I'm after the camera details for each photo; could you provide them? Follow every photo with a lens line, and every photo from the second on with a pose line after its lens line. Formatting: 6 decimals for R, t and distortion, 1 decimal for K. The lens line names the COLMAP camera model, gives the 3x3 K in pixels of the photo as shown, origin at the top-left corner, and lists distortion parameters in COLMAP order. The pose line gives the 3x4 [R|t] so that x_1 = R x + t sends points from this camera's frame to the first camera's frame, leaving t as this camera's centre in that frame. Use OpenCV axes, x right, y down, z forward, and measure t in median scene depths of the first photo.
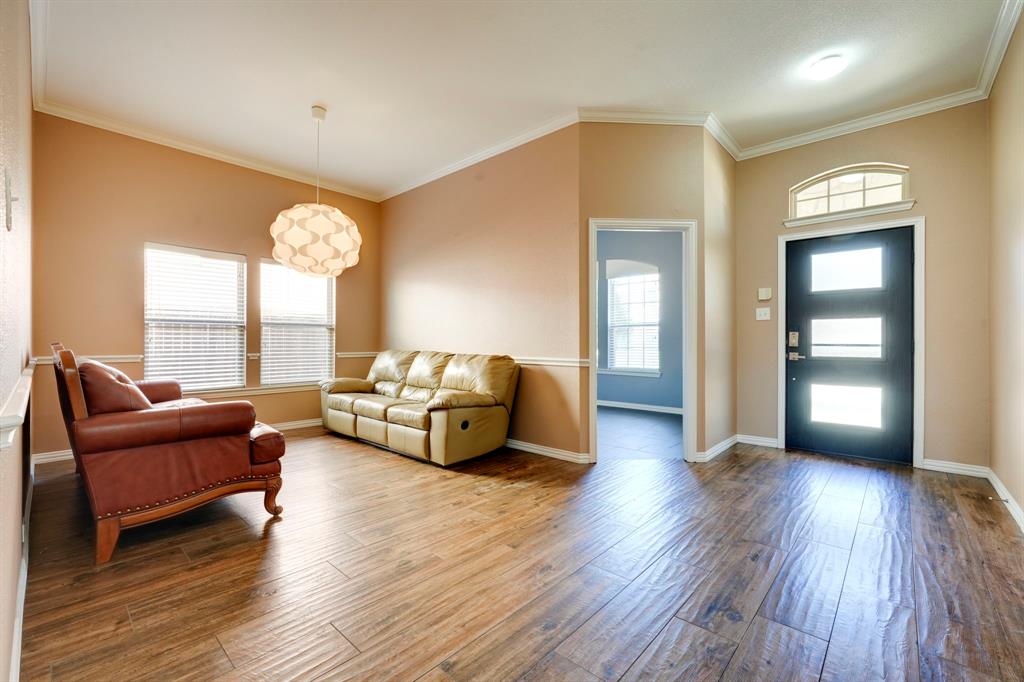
lens RADIAL K [[428.6, 0, 507.8], [0, 428.6, 345.0], [0, 0, 1]] dist [-0.006472, 0.001983]
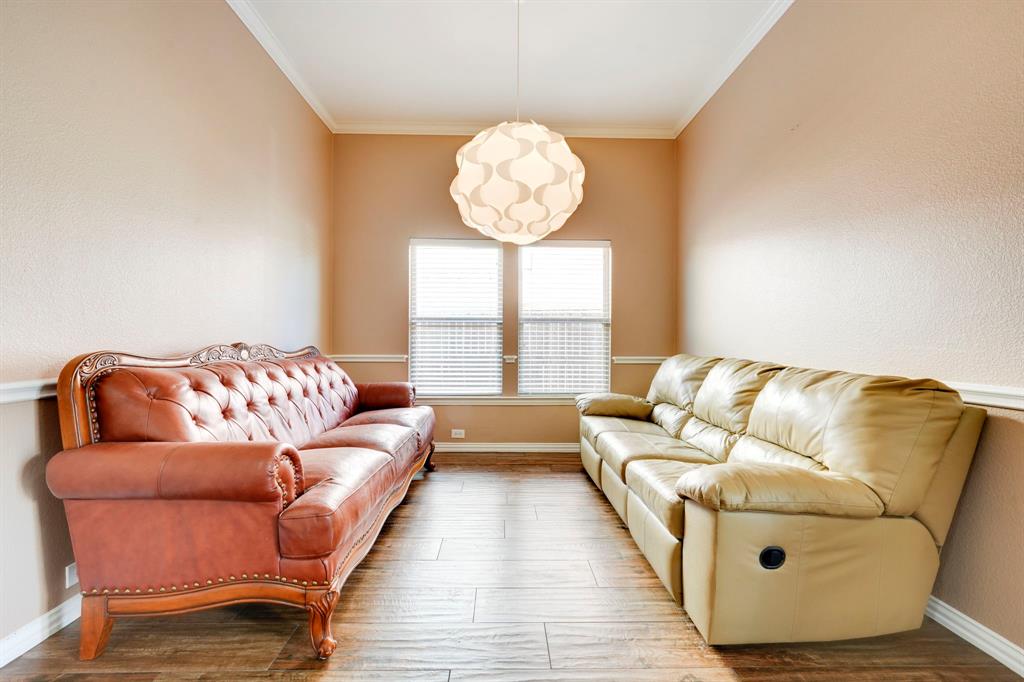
lens RADIAL K [[428.6, 0, 510.2], [0, 428.6, 340.9], [0, 0, 1]] dist [-0.006472, 0.001983]
pose [[0.692270, -0.001405, -0.721637, 0.011338], [-0.006901, 0.999939, -0.008566, -0.001929], [0.721605, 0.010910, 0.692219, 0.450838]]
